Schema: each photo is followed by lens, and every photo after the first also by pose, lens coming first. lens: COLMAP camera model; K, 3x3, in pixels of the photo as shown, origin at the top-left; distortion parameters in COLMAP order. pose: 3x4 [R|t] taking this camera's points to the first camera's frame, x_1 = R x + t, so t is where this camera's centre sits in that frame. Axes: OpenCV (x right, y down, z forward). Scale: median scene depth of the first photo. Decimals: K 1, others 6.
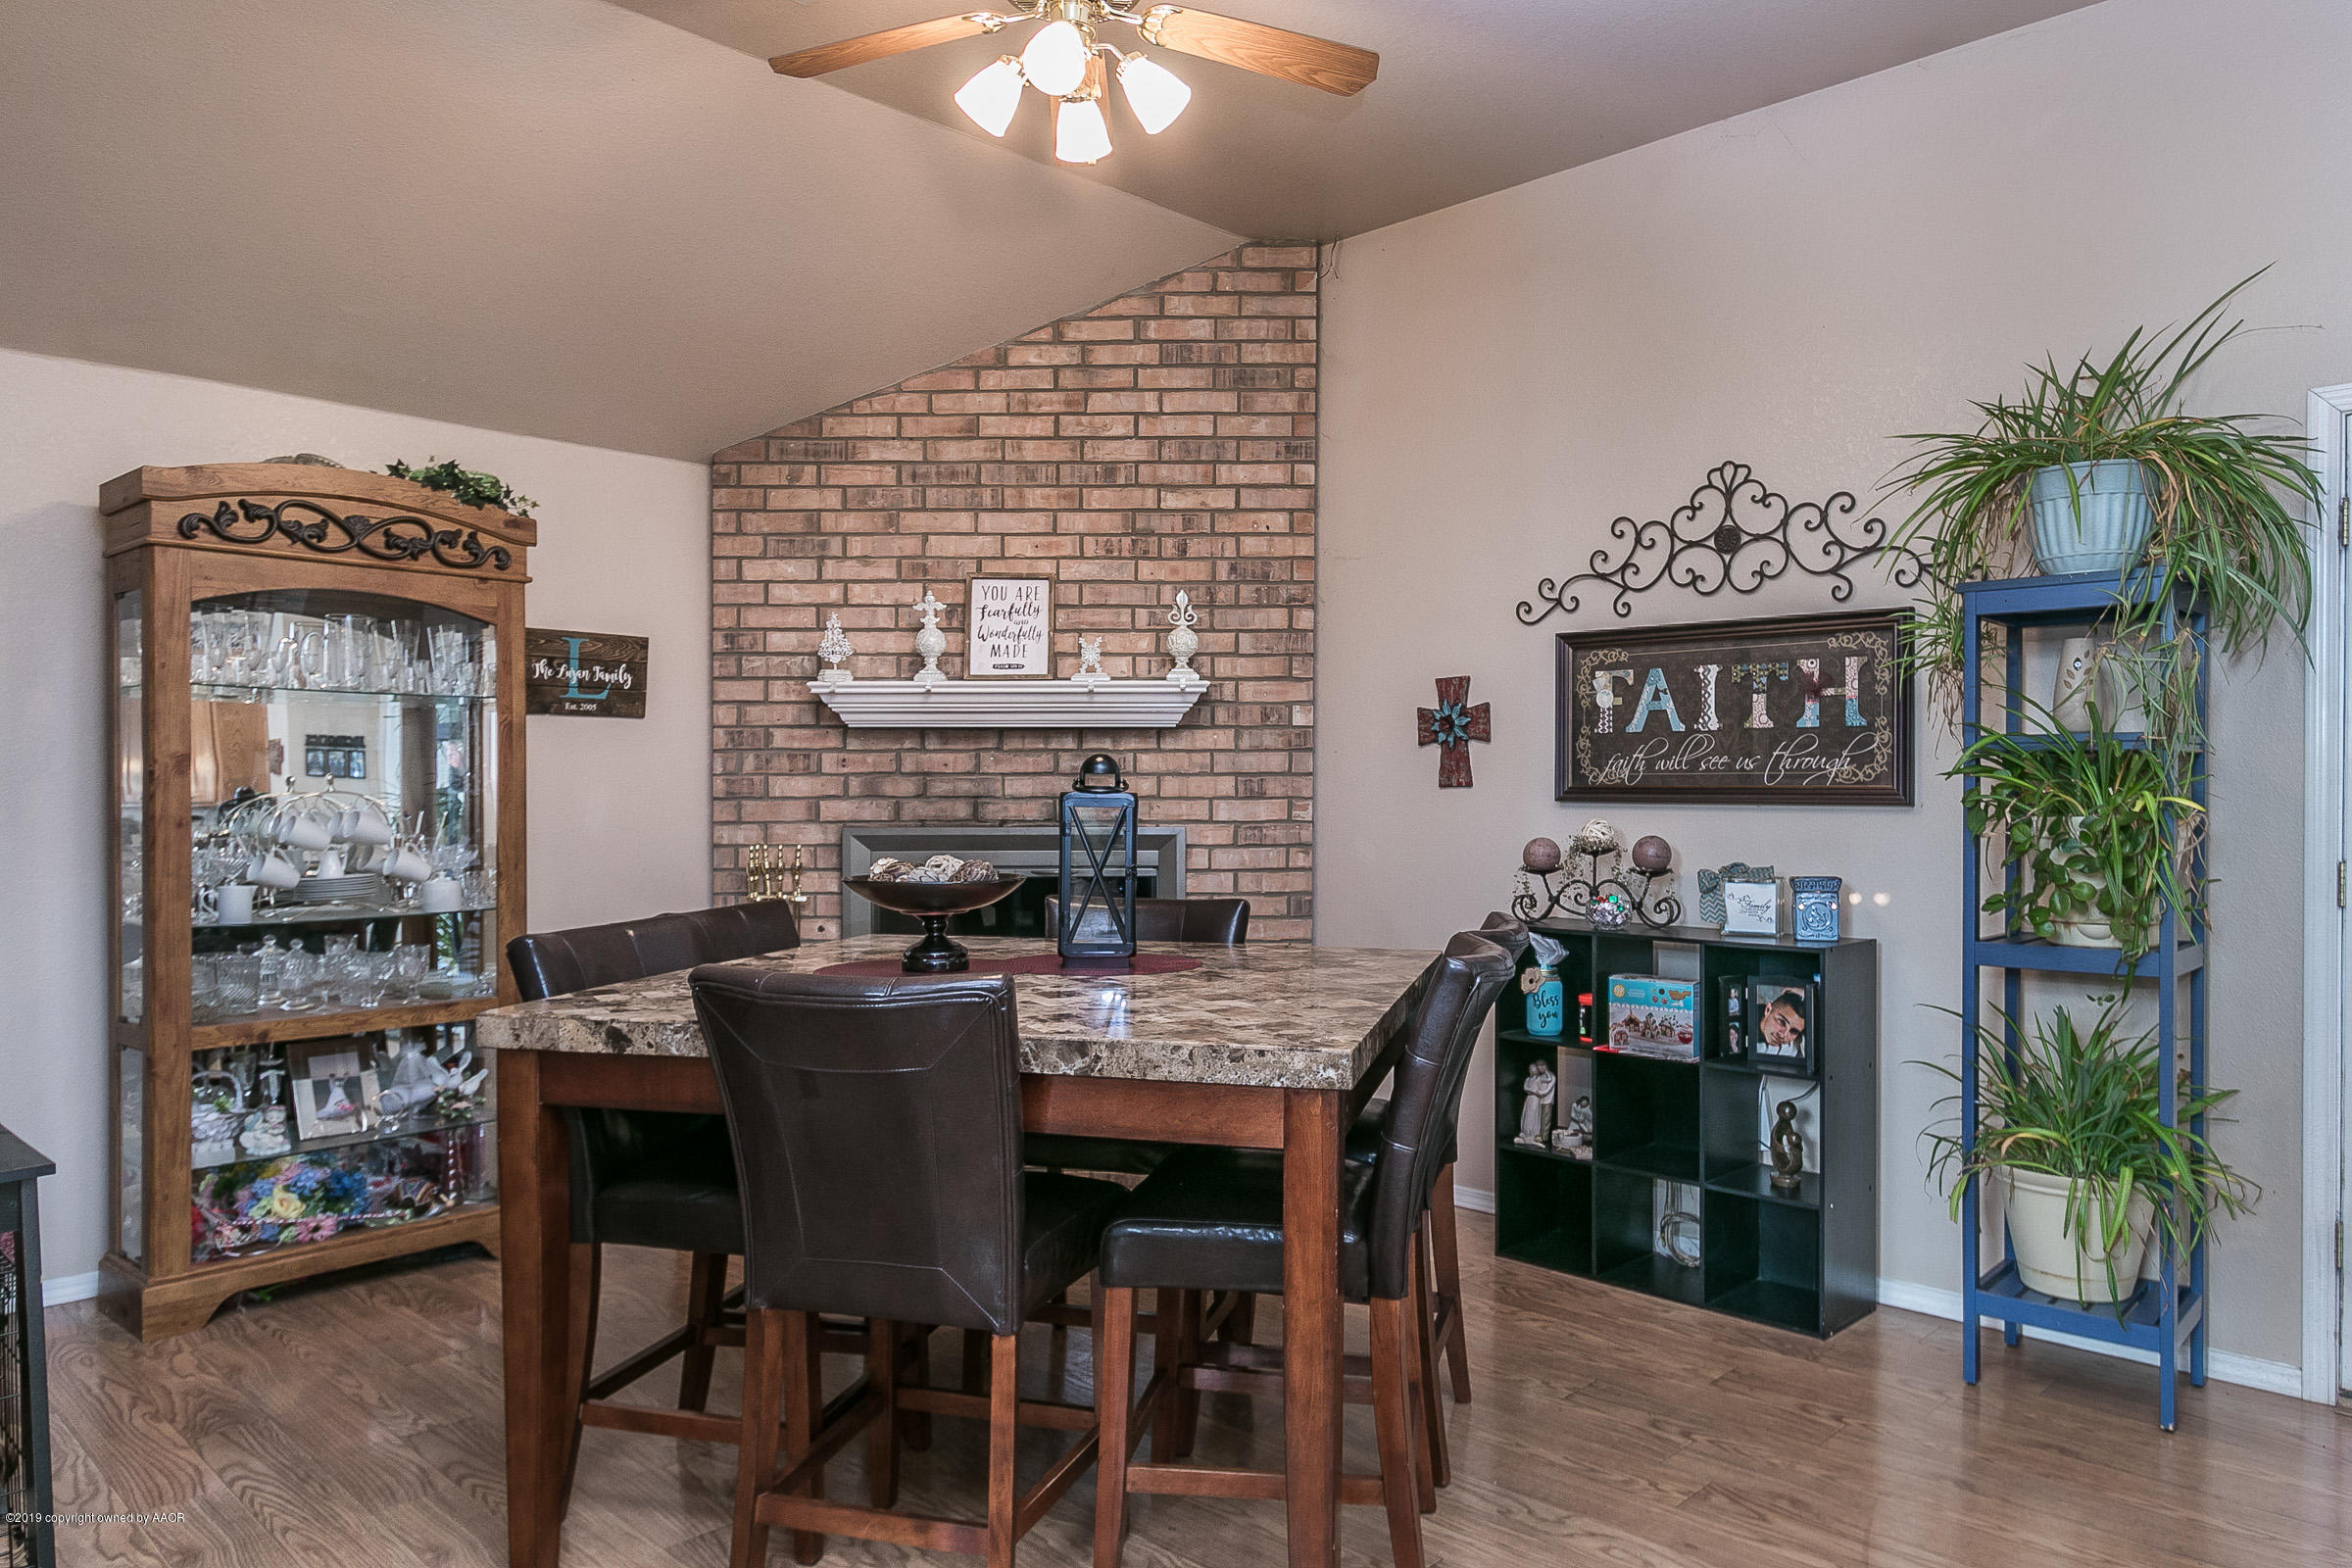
lens RADIAL K [[1562.2, 0, 1179.6], [0, 1562.2, 795.7], [0, 0, 1]] dist [0.002931, -0.001965]
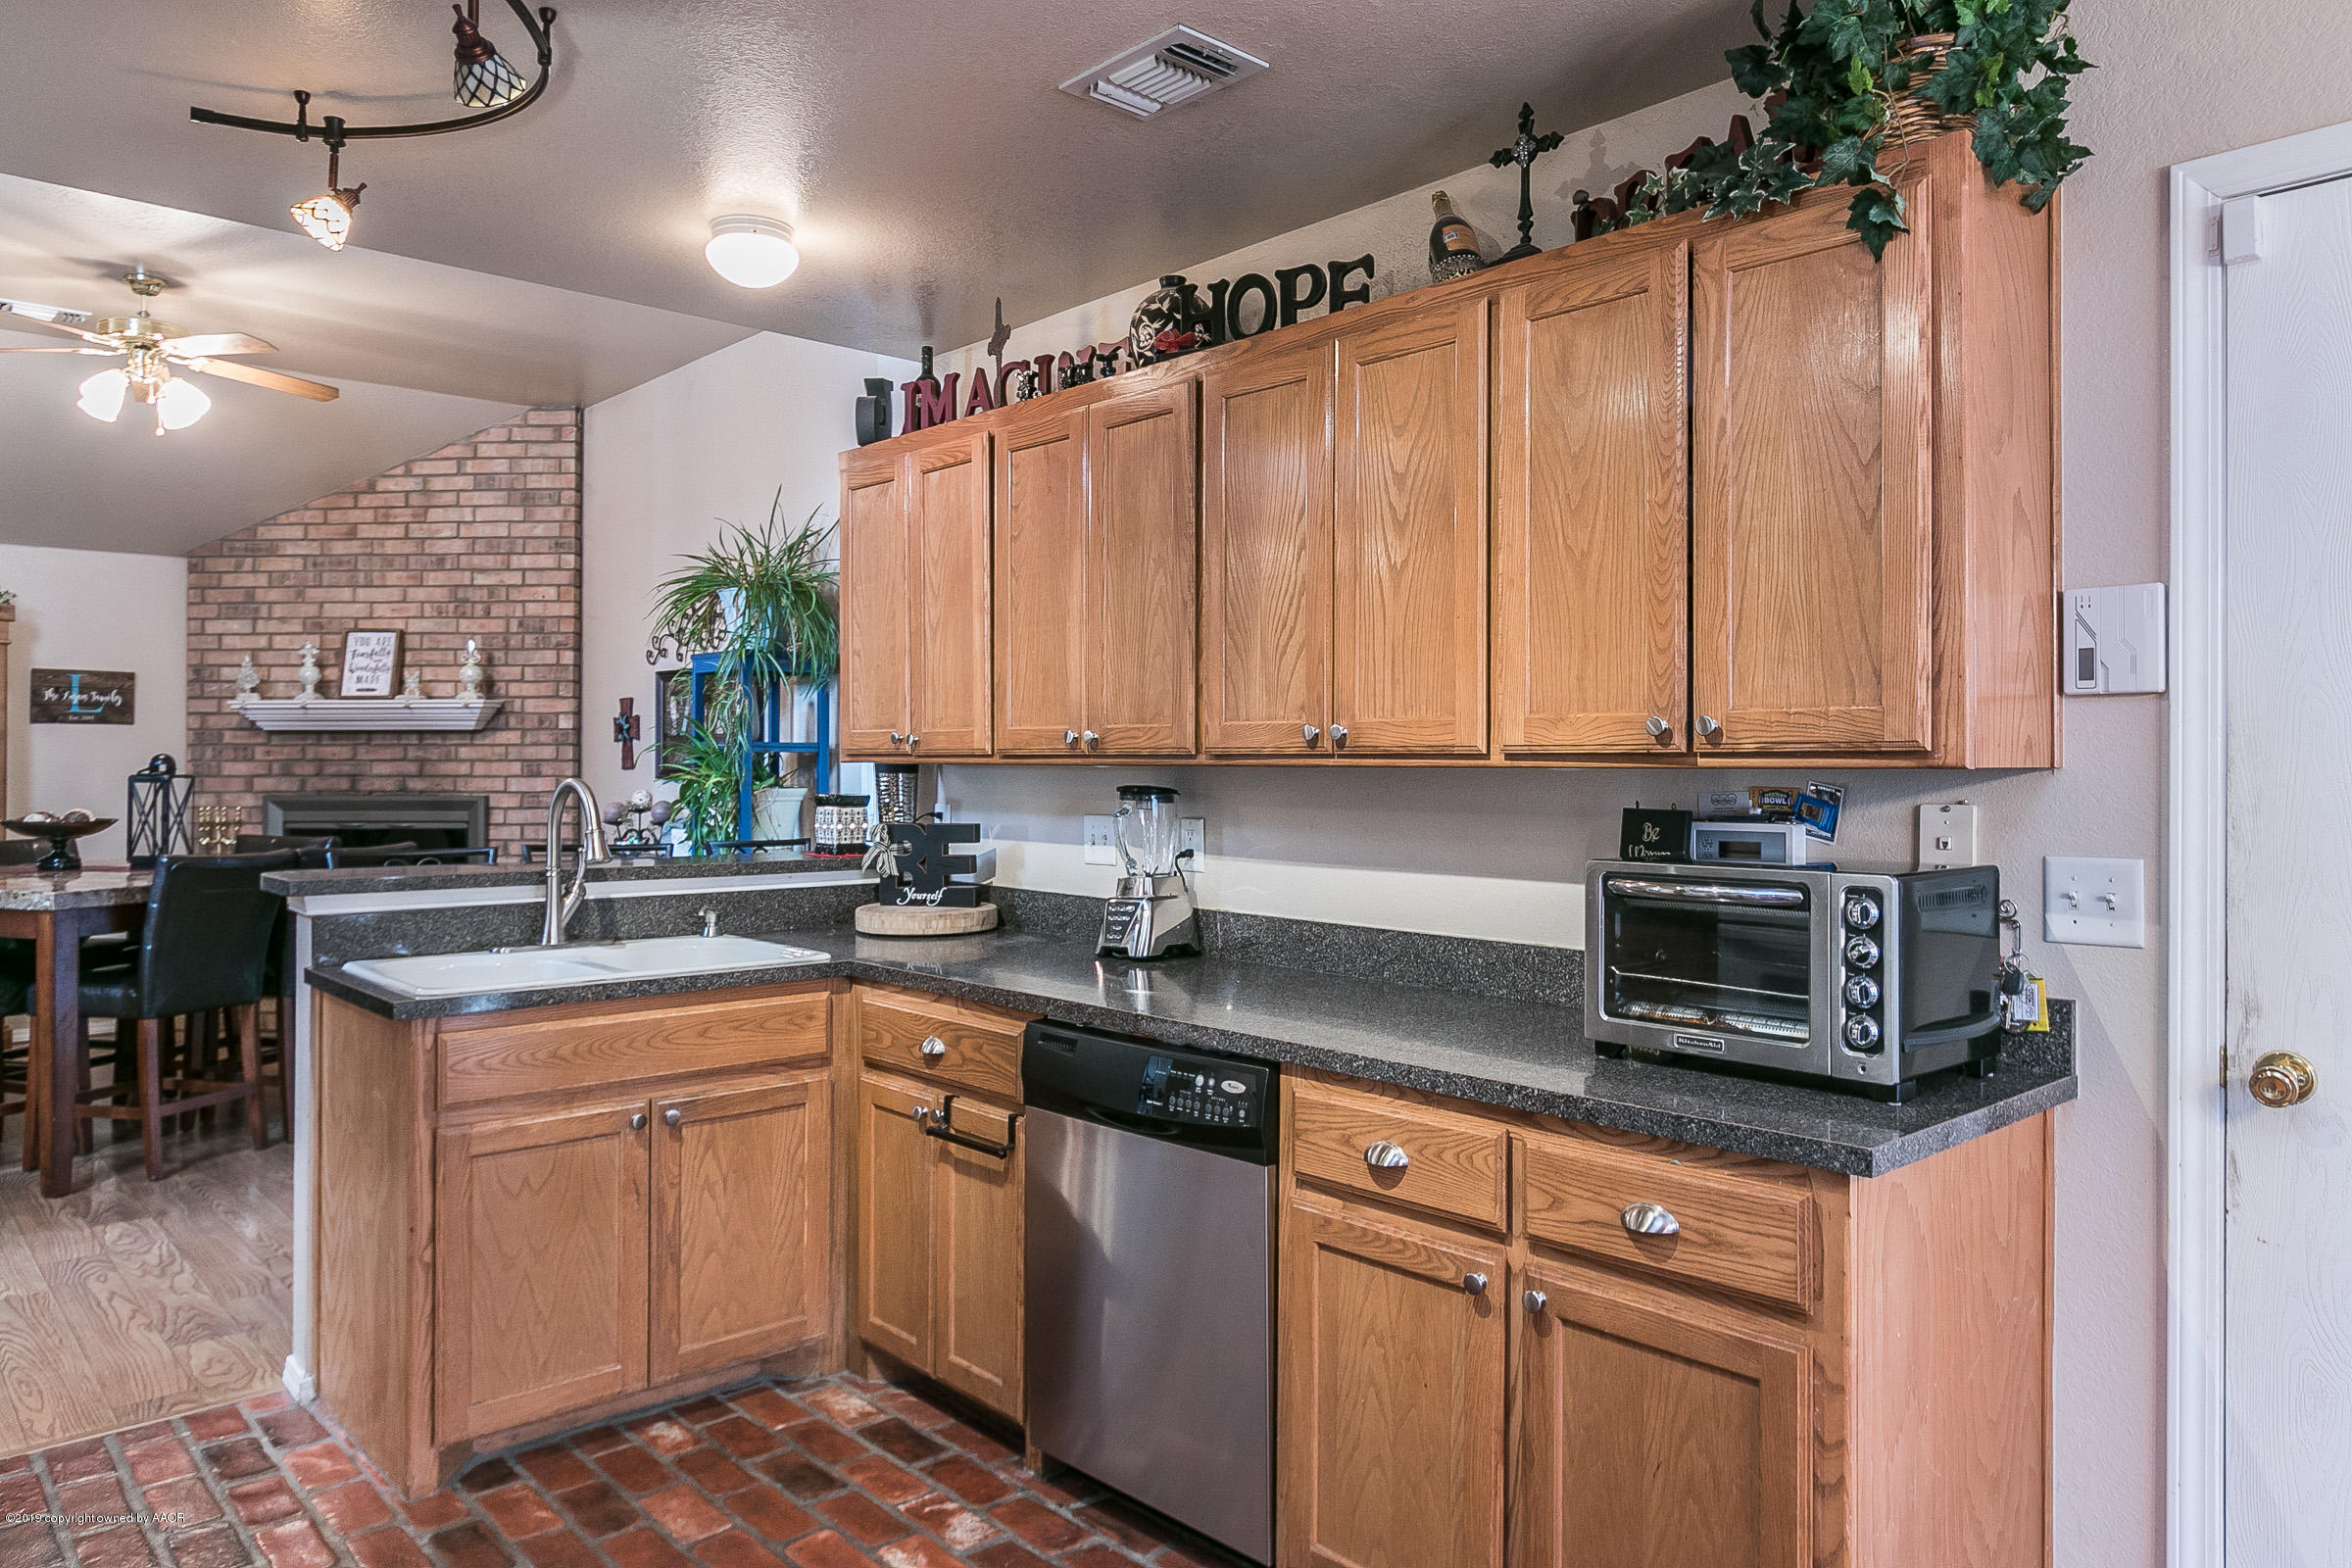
lens RADIAL K [[1562.2, 0, 1176.8], [0, 1562.2, 760.0], [0, 0, 1]] dist [0.002931, -0.001965]
pose [[0.998690, -0.000819, -0.051154, 0.744355], [0.000339, 0.999956, -0.009408, 0.000213], [0.051159, 0.009378, 0.998646, -0.473231]]
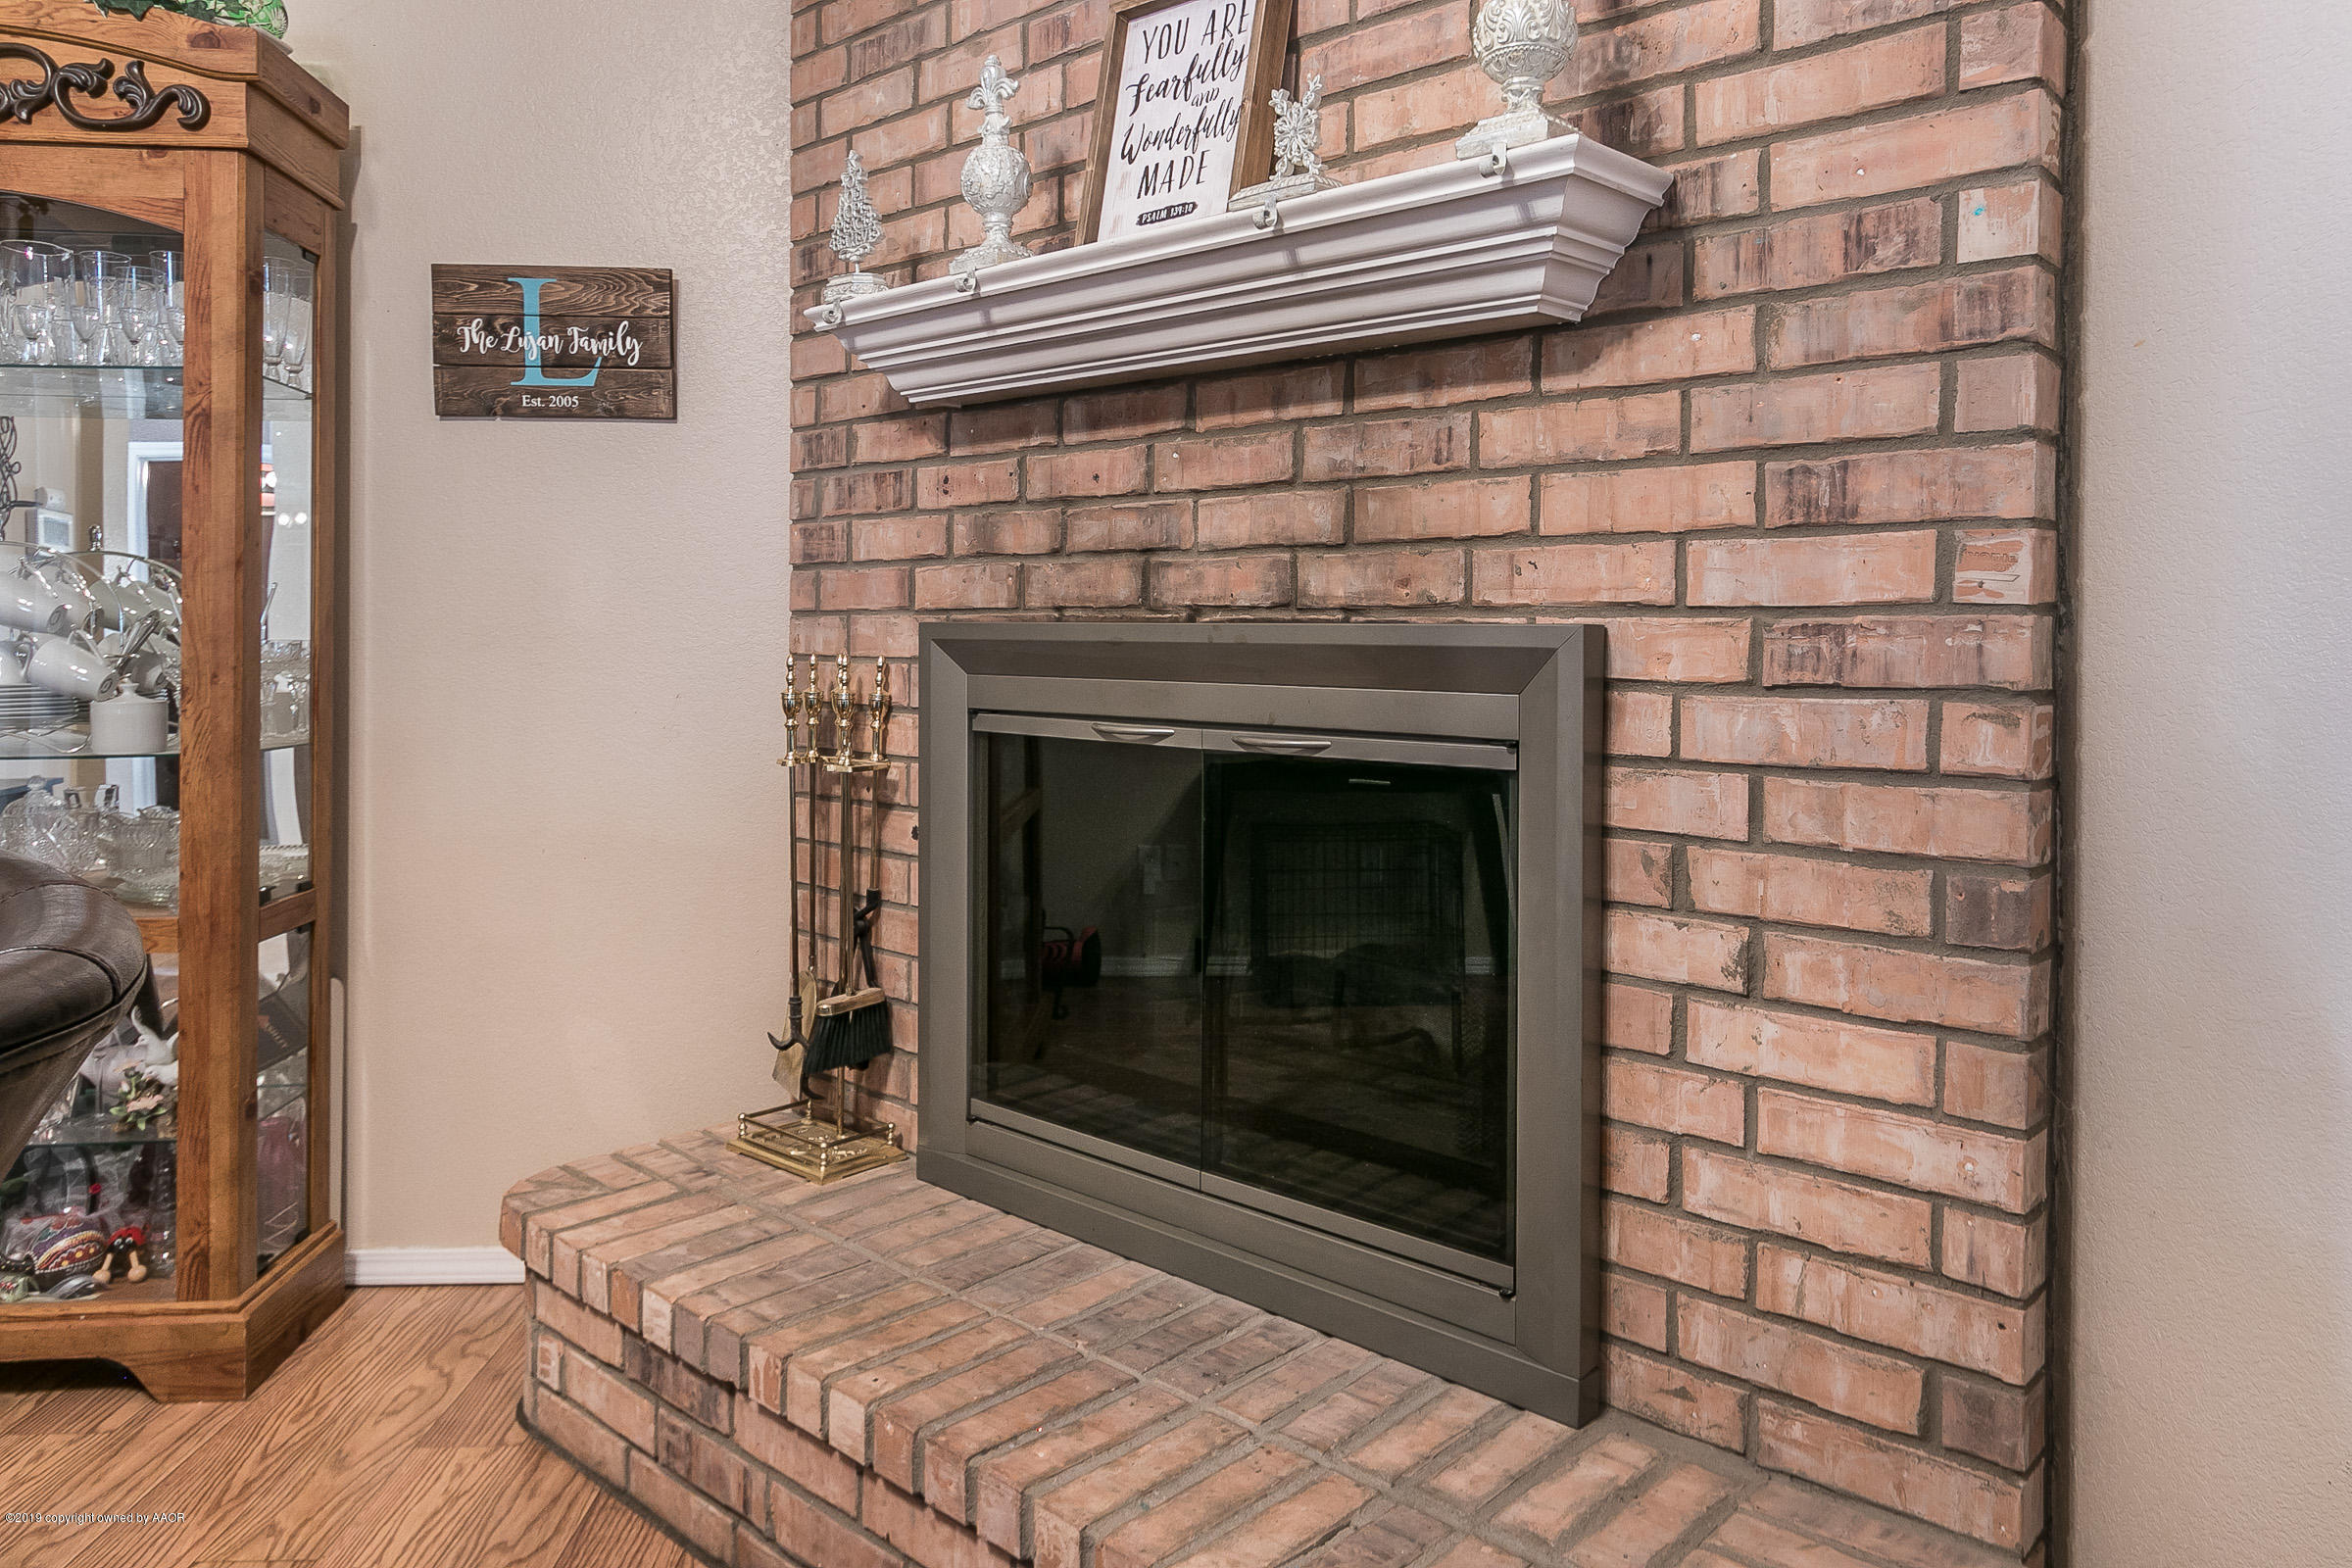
lens RADIAL K [[1562.2, 0, 1220.2], [0, 1562.2, 645.0], [0, 0, 1]] dist [0.002931, -0.001965]
pose [[0.742257, 0.013207, -0.669985, 0.162692], [-0.006968, 0.999904, 0.011990, 0.020798], [0.670079, -0.004231, 0.742278, 0.704473]]
